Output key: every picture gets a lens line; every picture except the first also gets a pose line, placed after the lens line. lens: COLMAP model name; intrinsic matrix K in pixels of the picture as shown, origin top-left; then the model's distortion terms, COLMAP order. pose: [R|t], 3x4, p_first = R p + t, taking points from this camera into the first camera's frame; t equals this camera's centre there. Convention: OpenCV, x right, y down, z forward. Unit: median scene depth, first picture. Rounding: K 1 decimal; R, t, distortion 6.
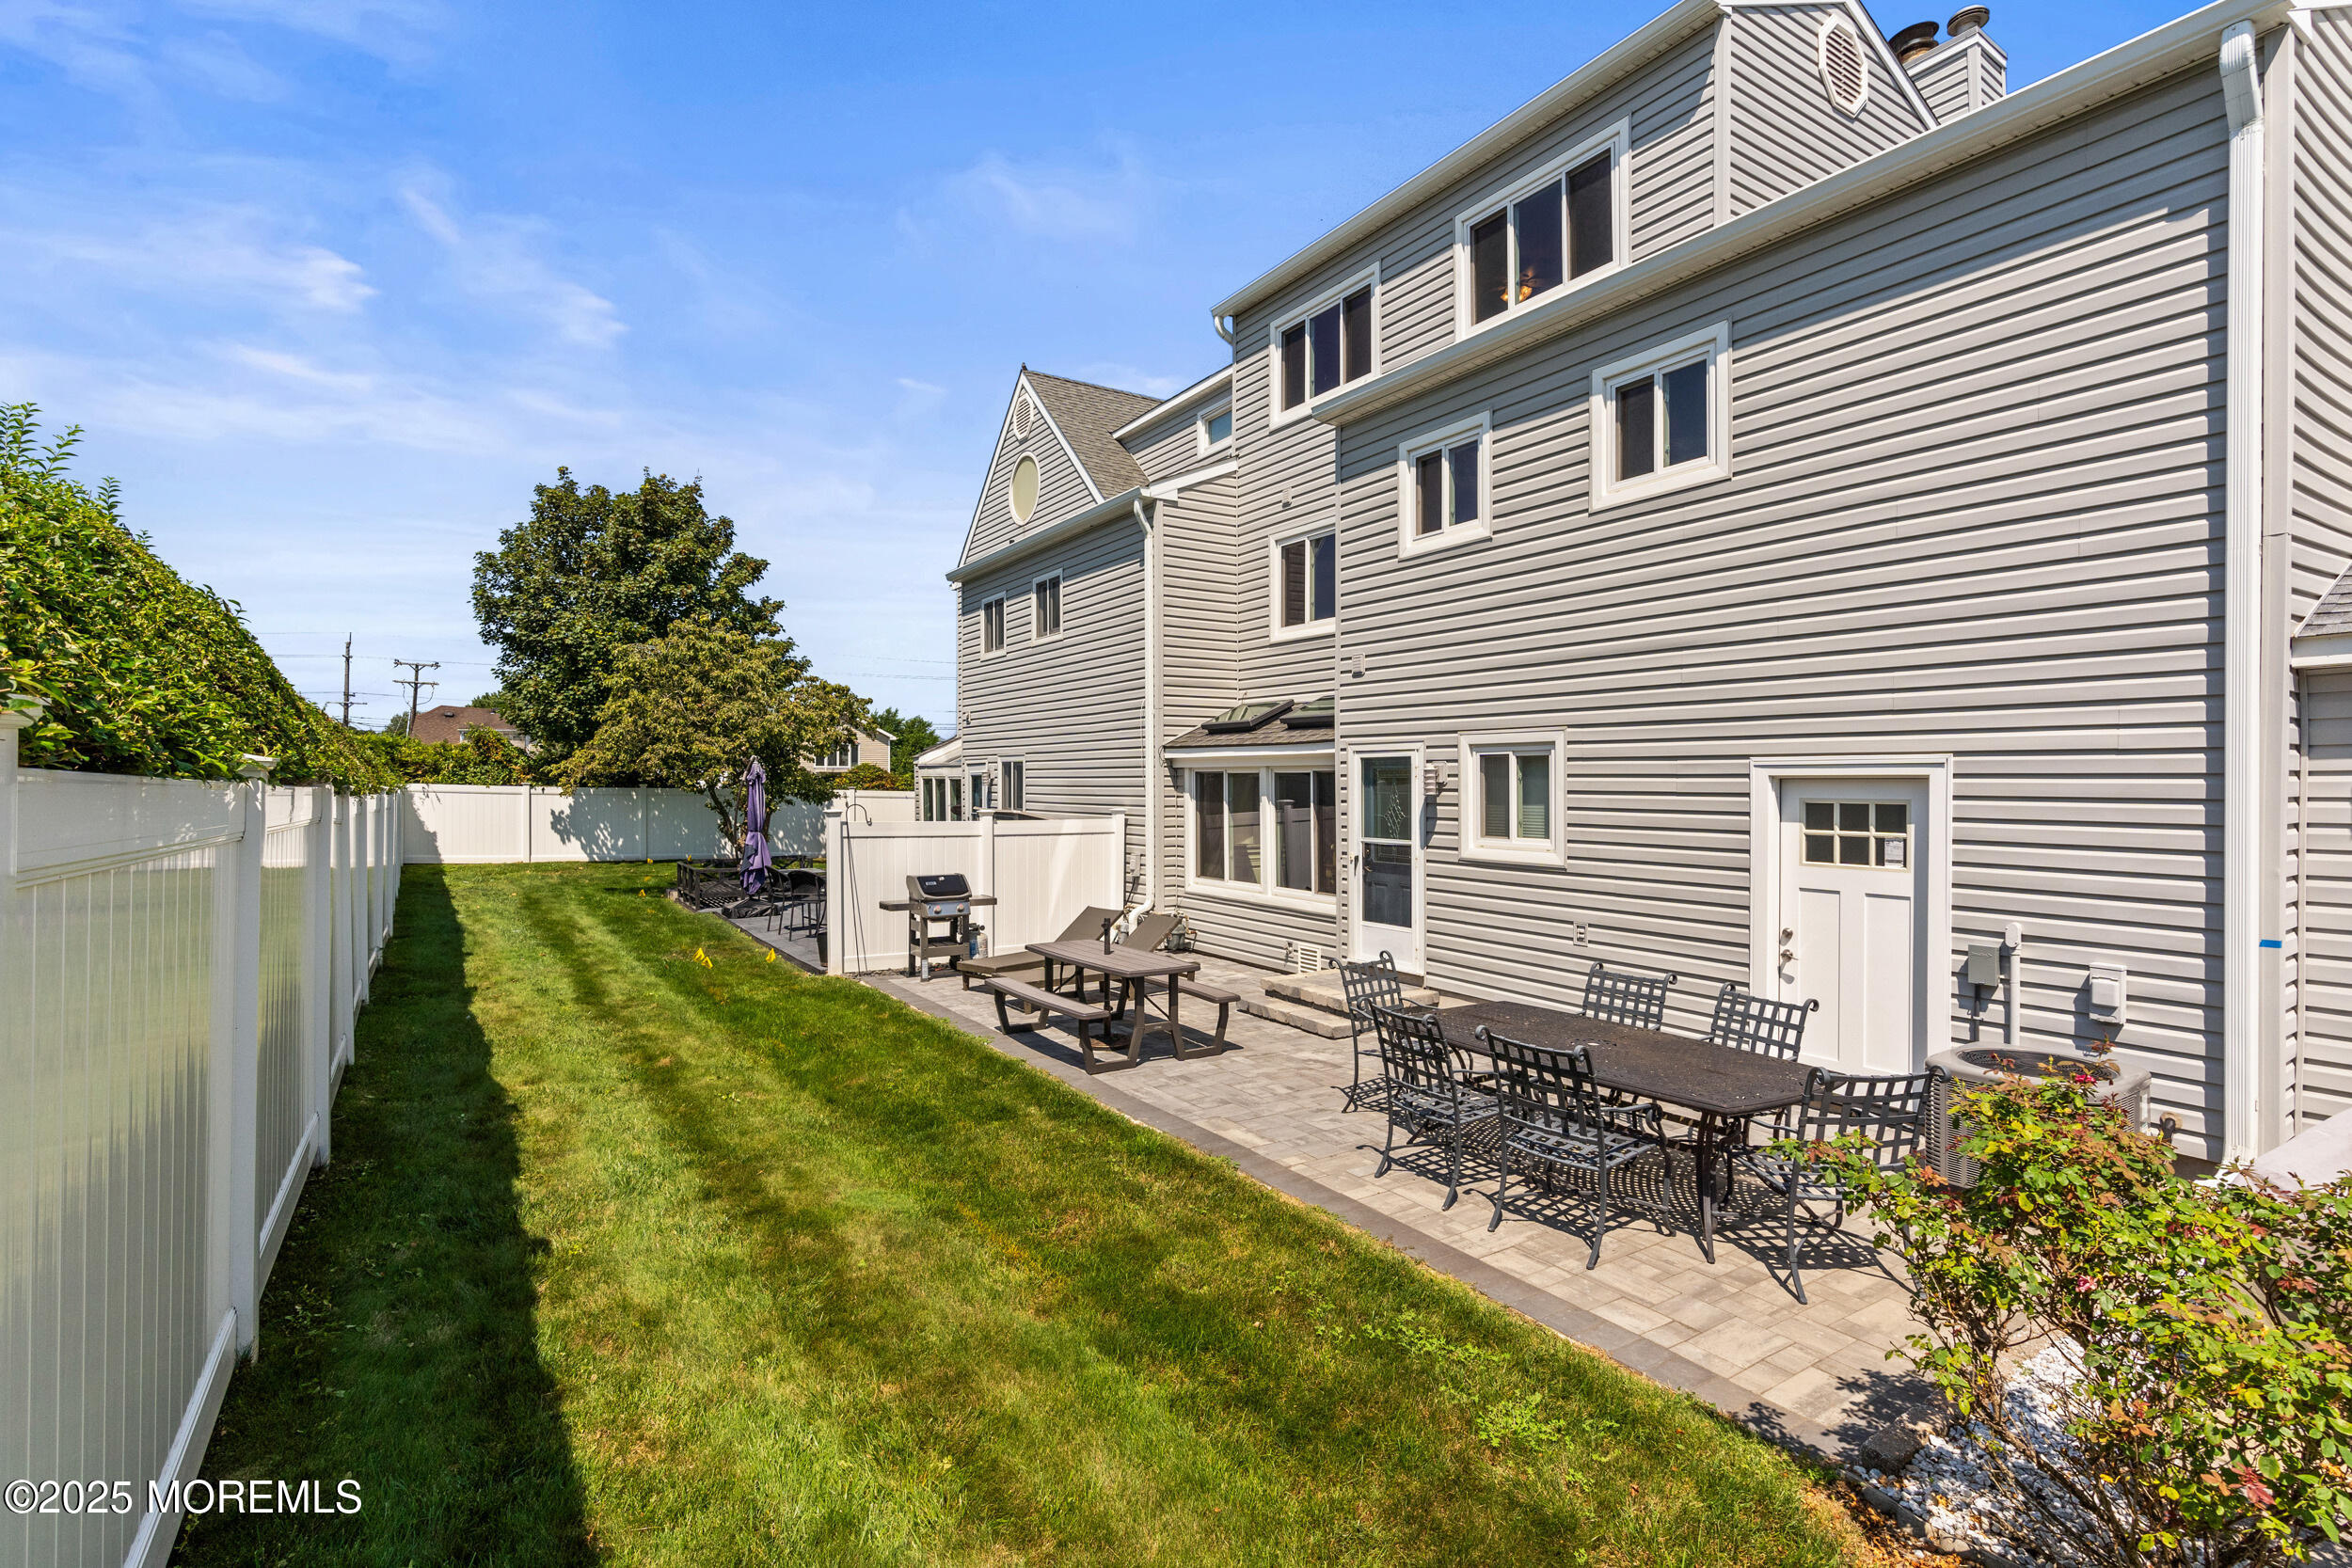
lens RADIAL K [[1087.2, 0, 1181.2], [0, 1087.2, 778.8], [0, 0, 1]] dist [-0.006186, 0.003400]
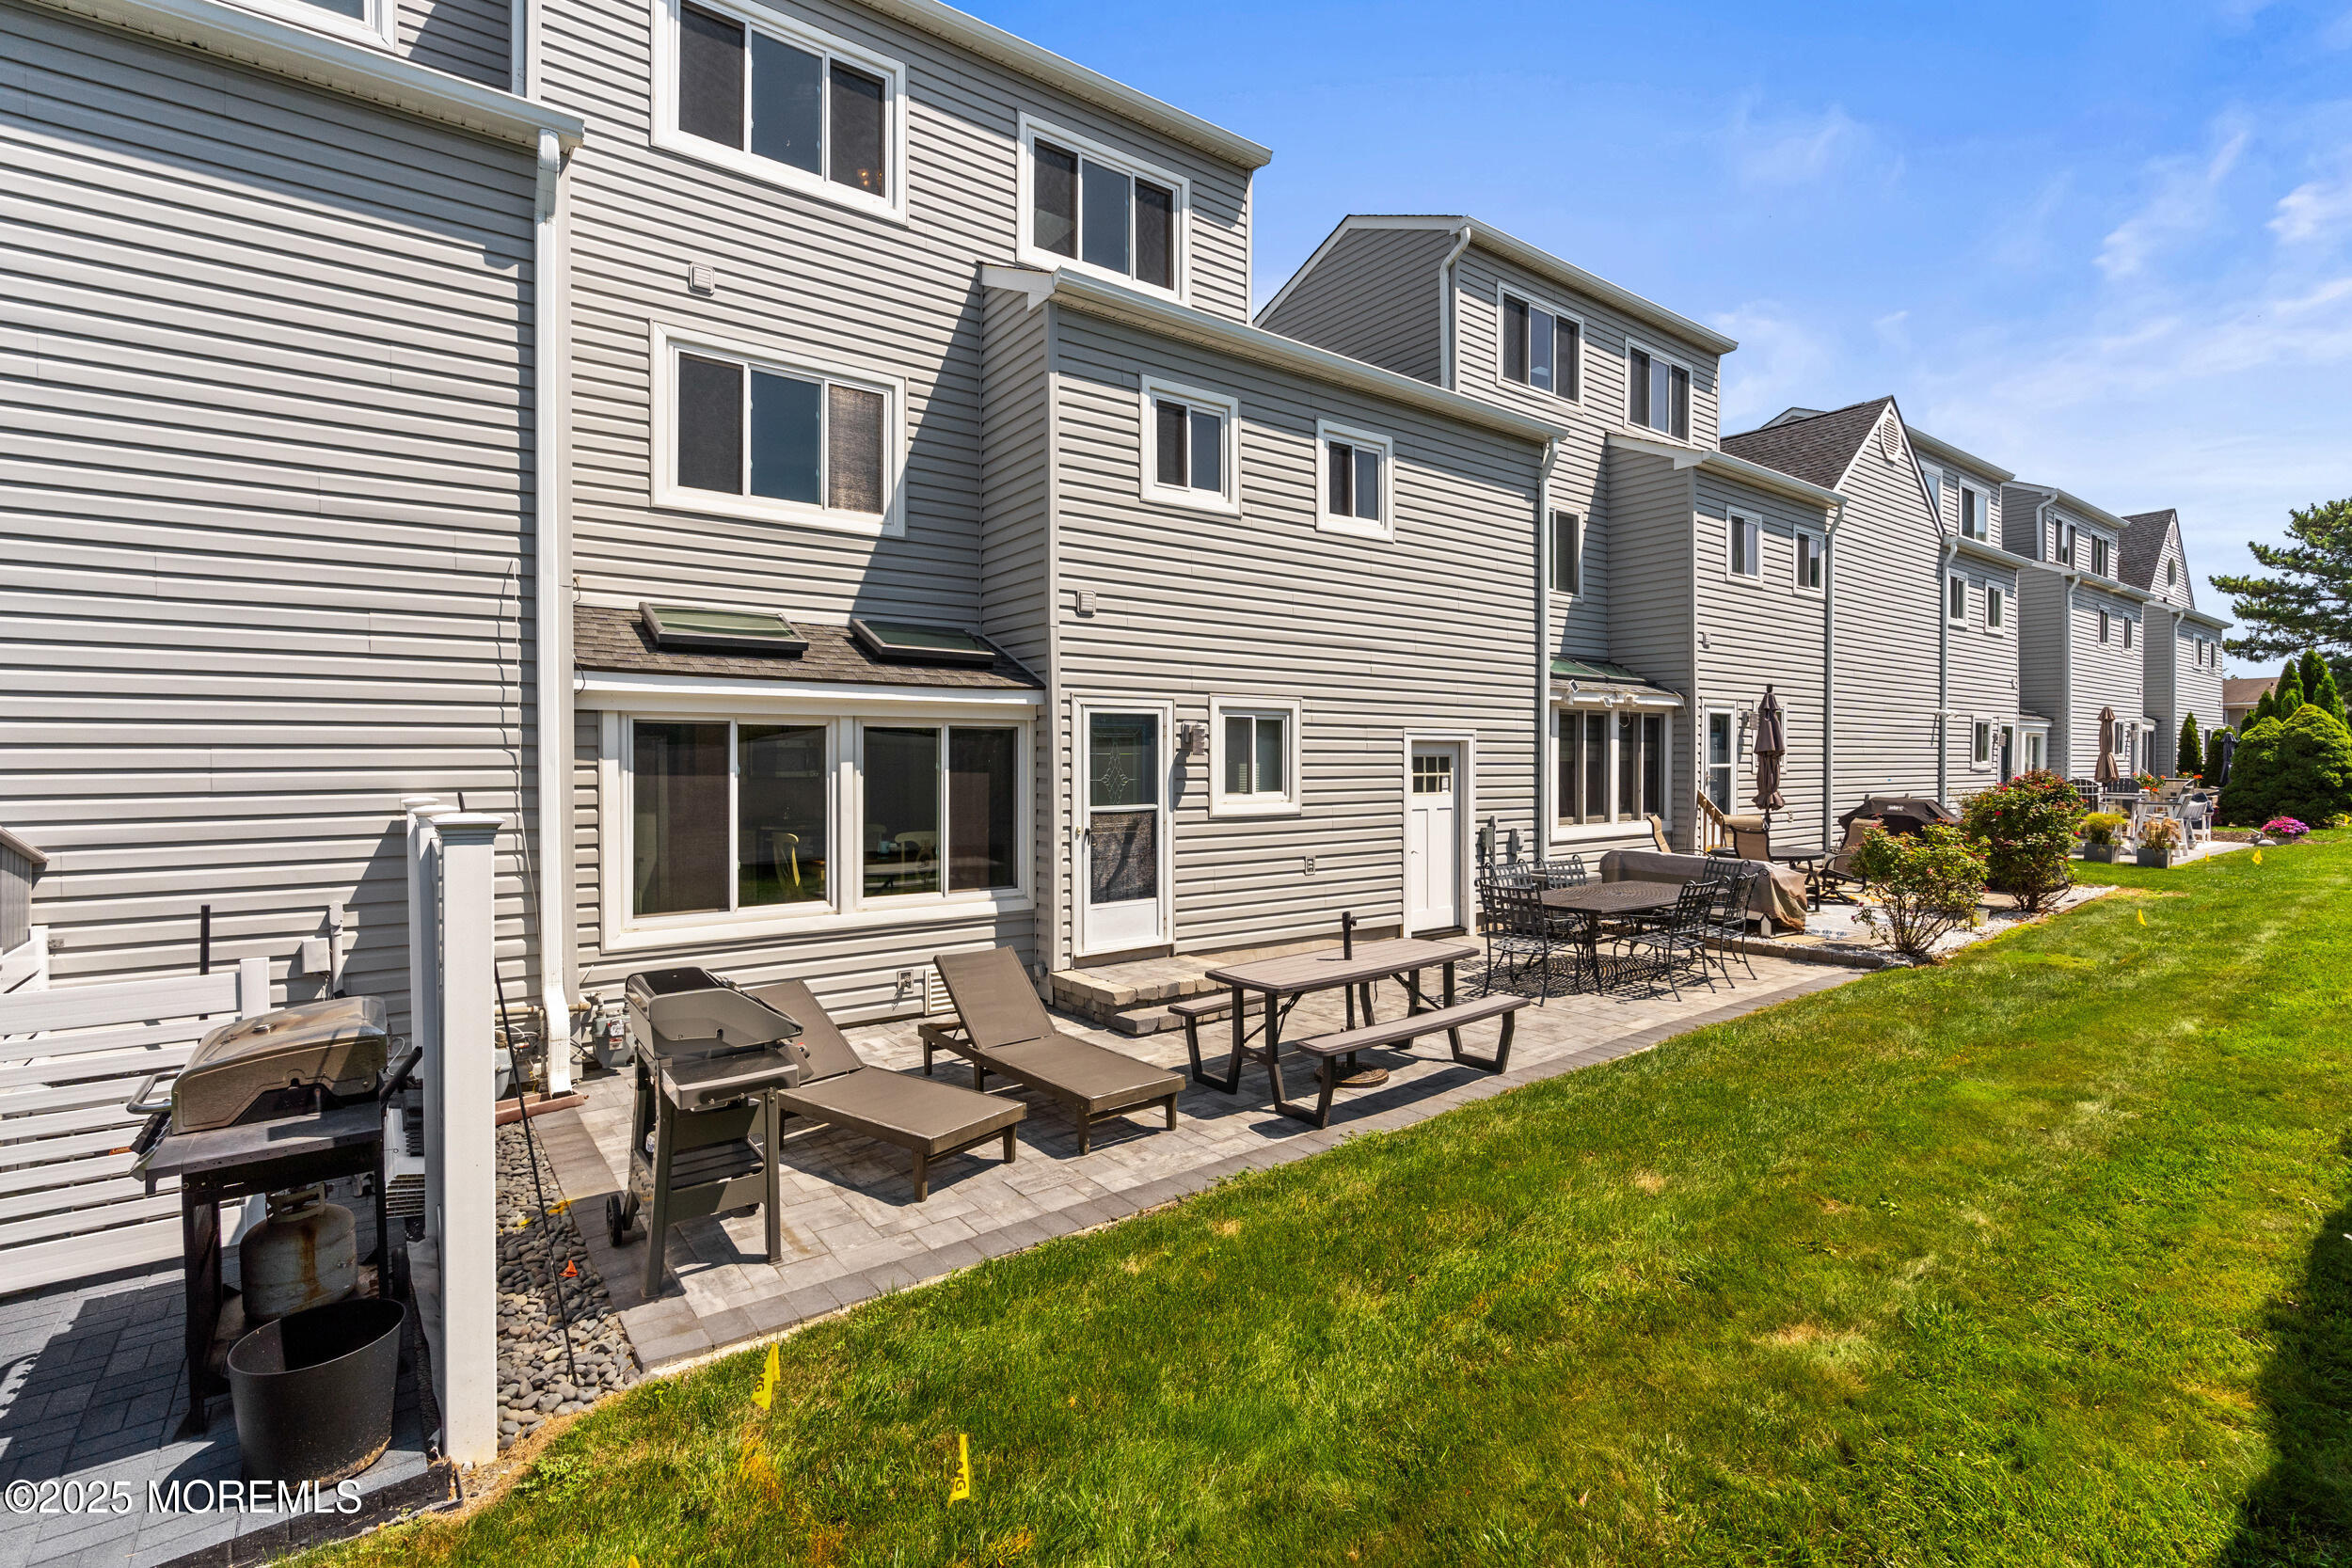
lens RADIAL K [[1087.2, 0, 1183.6], [0, 1087.2, 768.2], [0, 0, 1]] dist [-0.006186, 0.003400]
pose [[-0.083422, -0.007035, 0.996489, -0.737352], [0.002300, 0.999971, 0.007252, 0.019070], [-0.996512, 0.002896, -0.083404, 1.065426]]
